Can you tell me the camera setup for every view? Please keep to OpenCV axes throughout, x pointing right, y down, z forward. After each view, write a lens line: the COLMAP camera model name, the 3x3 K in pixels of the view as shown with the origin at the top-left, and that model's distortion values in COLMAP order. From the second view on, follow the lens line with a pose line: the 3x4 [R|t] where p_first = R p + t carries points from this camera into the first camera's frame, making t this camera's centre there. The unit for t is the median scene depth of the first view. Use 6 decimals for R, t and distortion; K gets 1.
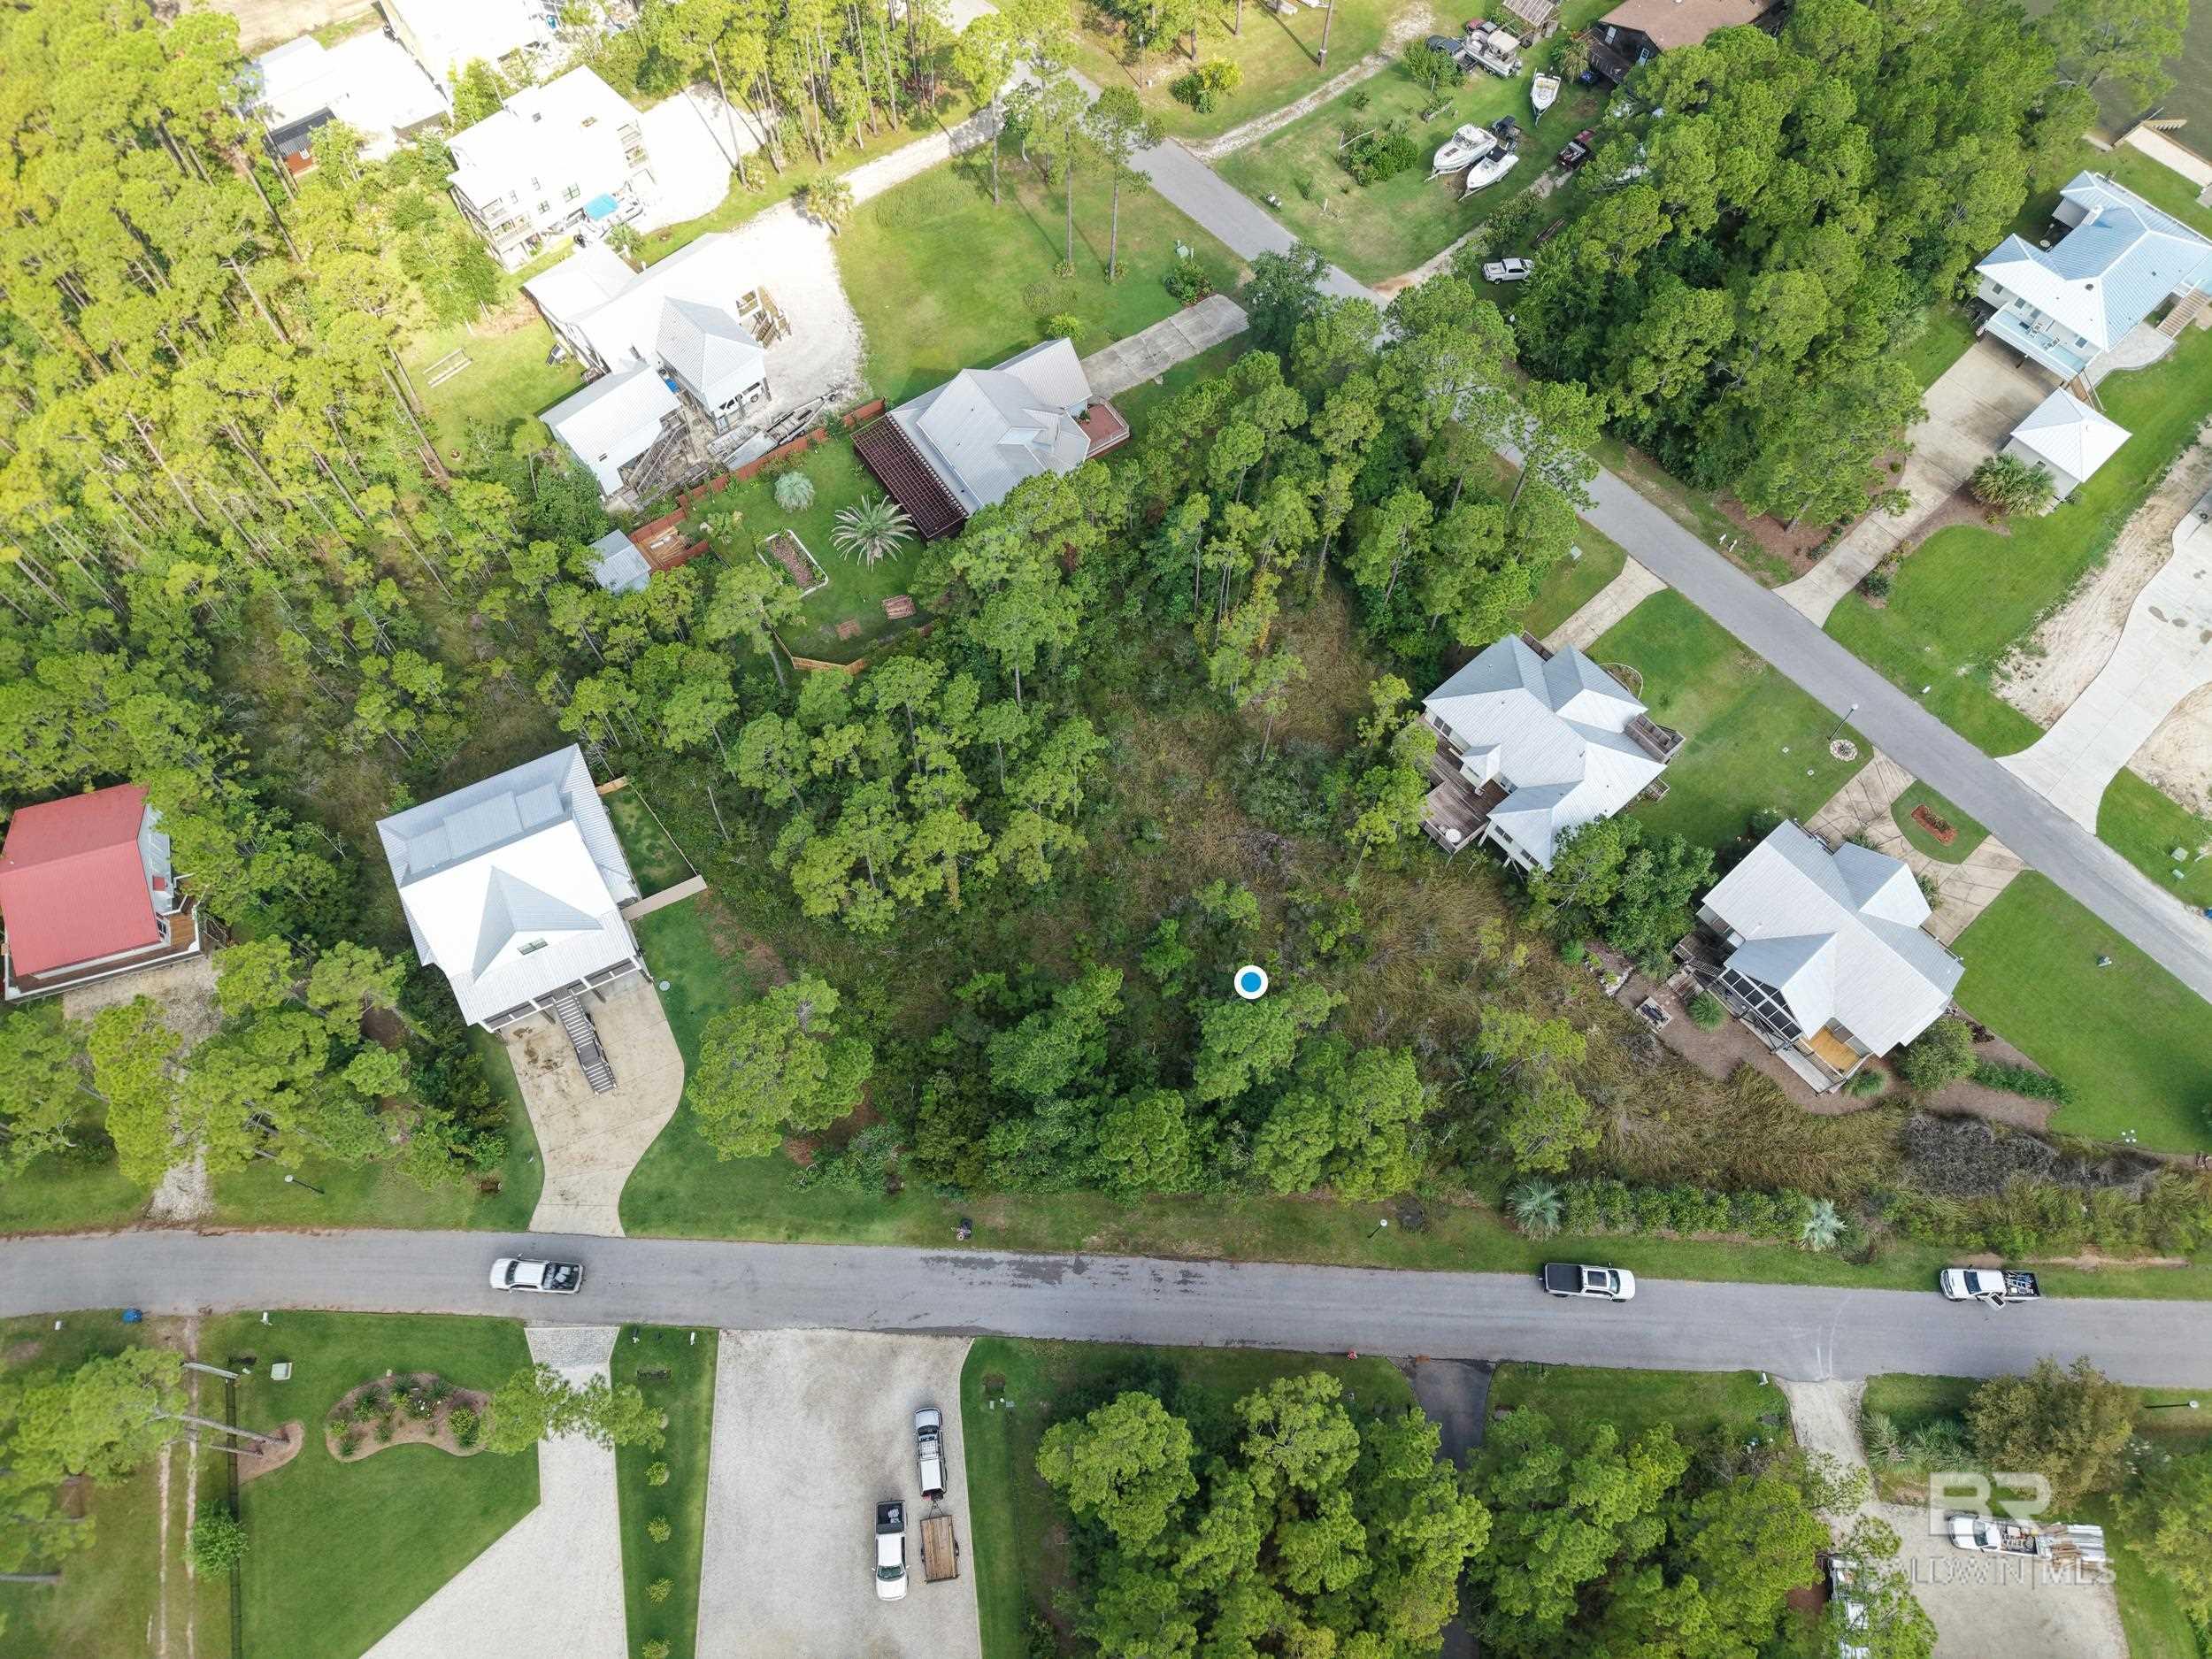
lens RADIAL K [[1471.6, 0, 1104.2], [0, 1471.6, 834.7], [0, 0, 1]] dist [0.020861, -0.018249]
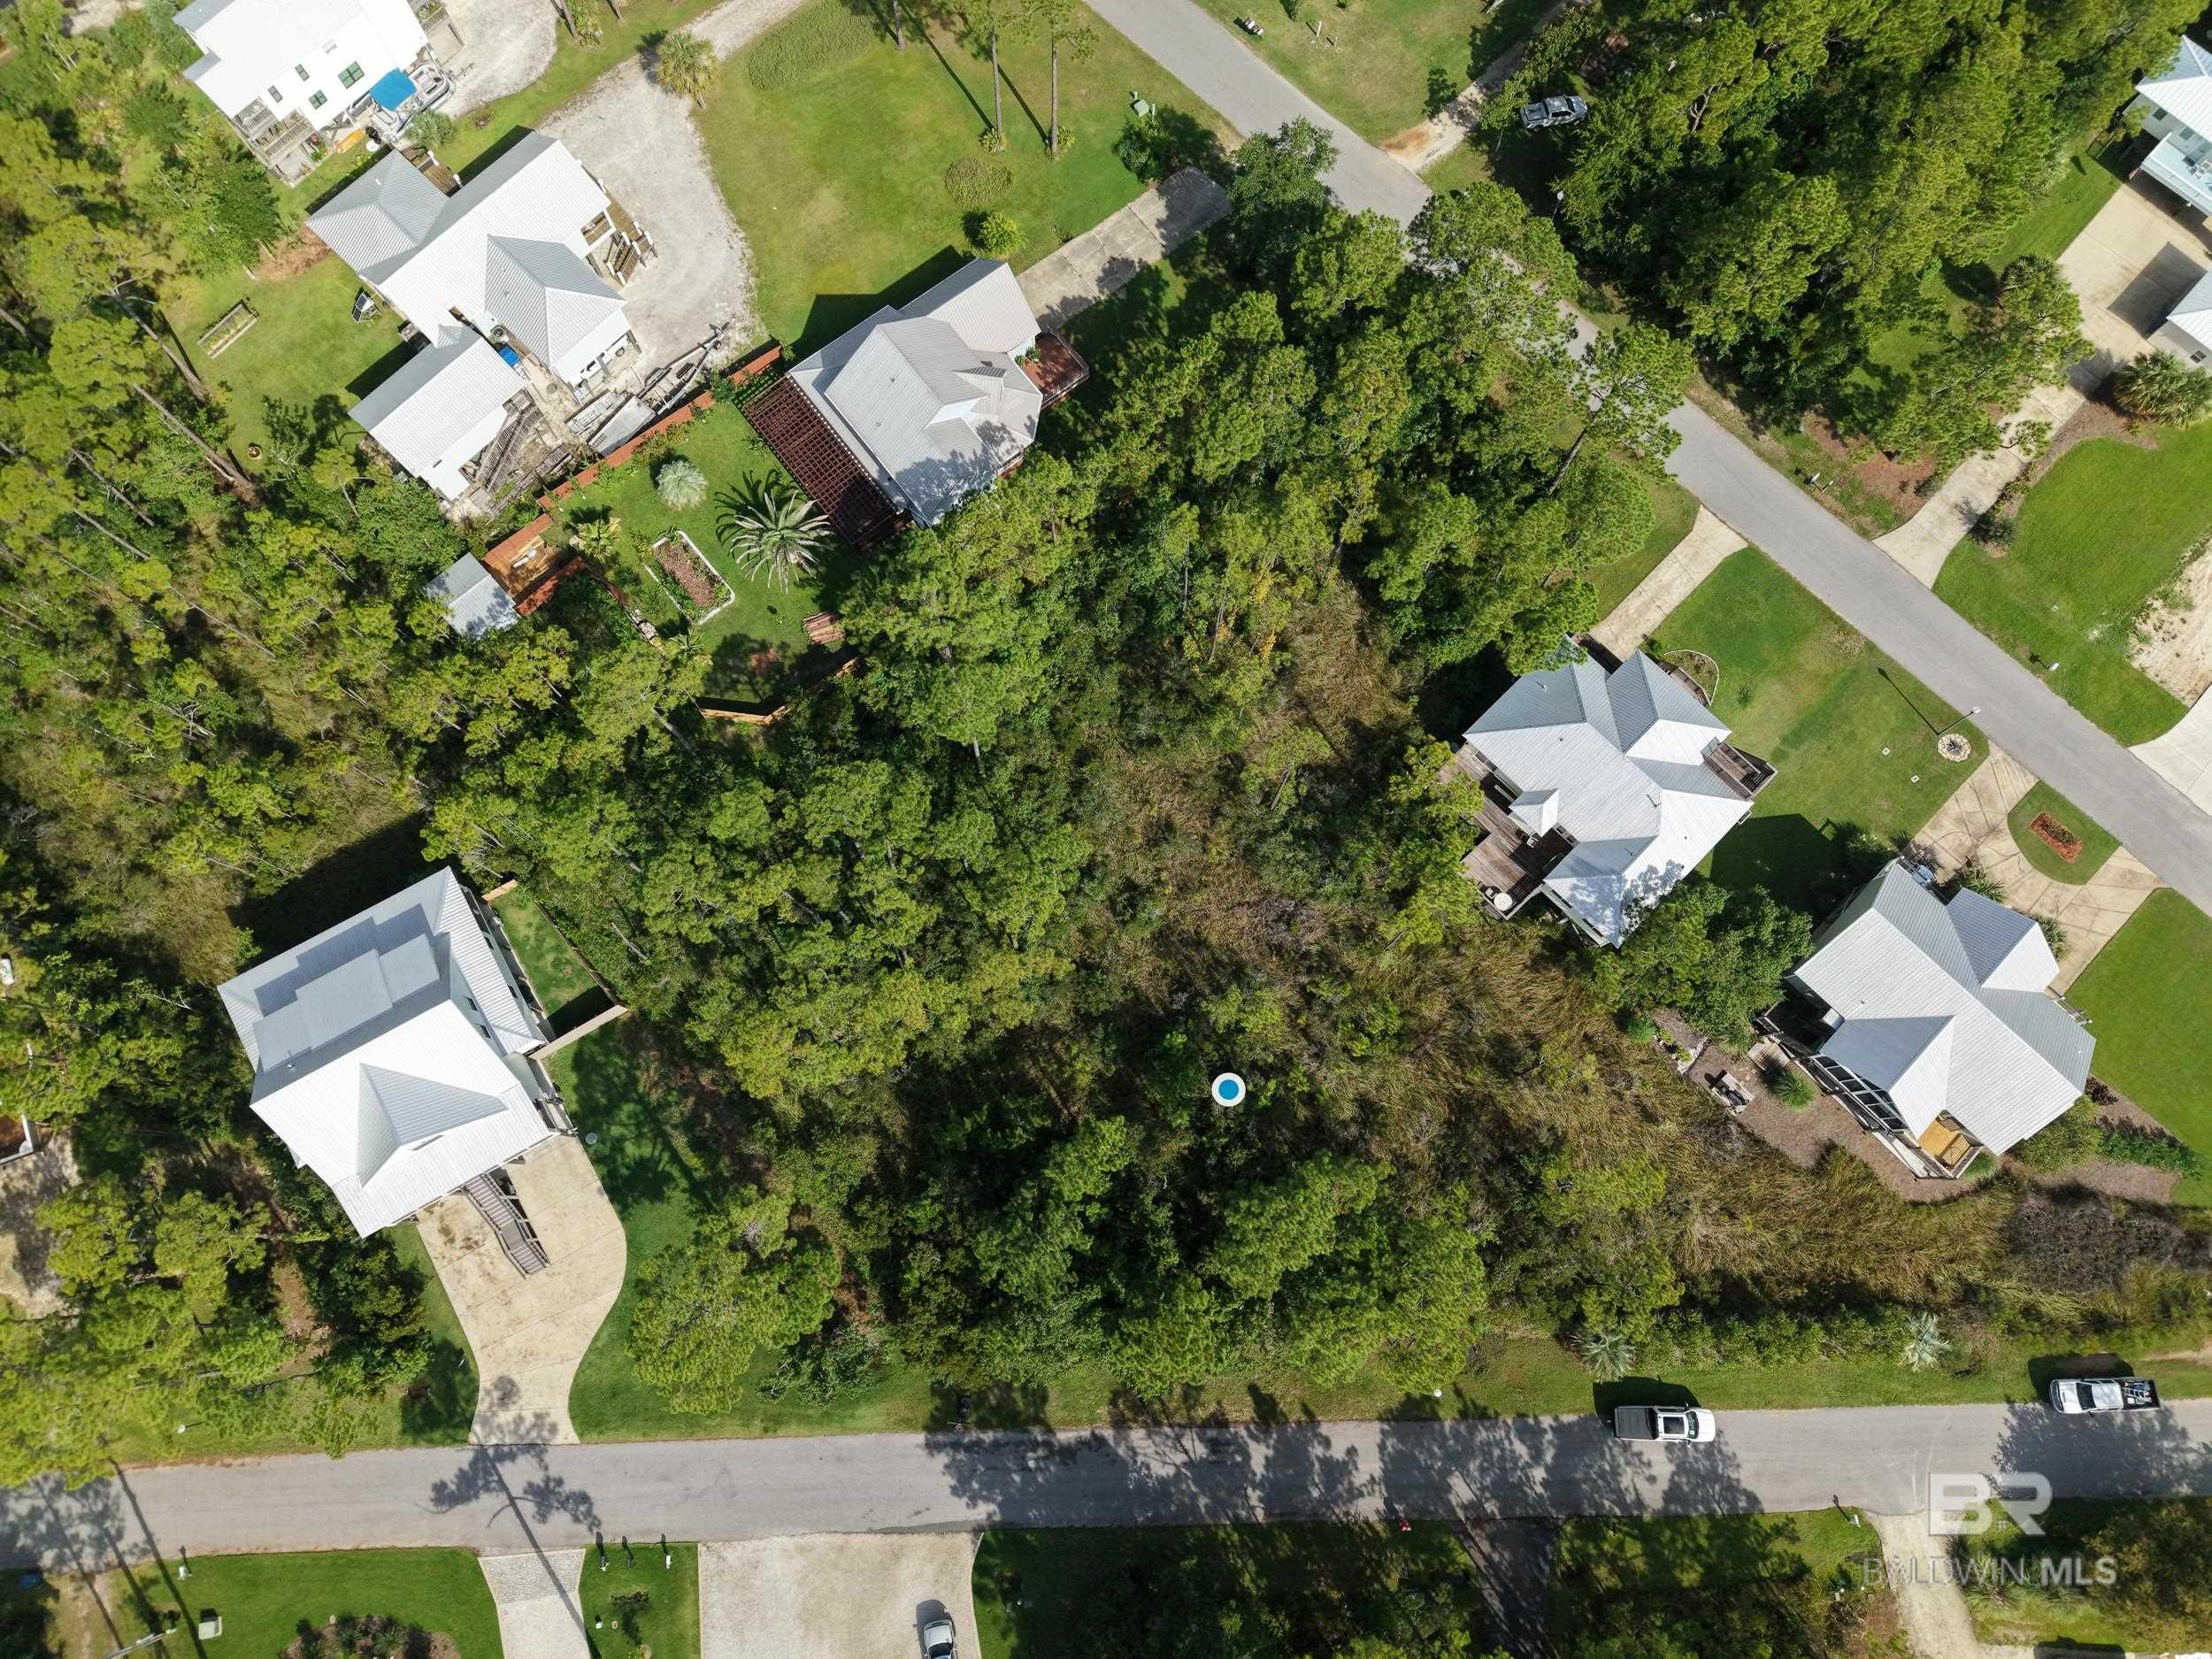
lens RADIAL K [[1471.6, 0, 1102.8], [0, 1471.6, 828.4], [0, 0, 1]] dist [0.020861, -0.018249]
pose [[0.998098, -0.059992, 0.014153, -0.002596], [0.055810, 0.977031, 0.205659, -0.226058], [-0.026166, -0.204478, 0.978521, 0.181706]]
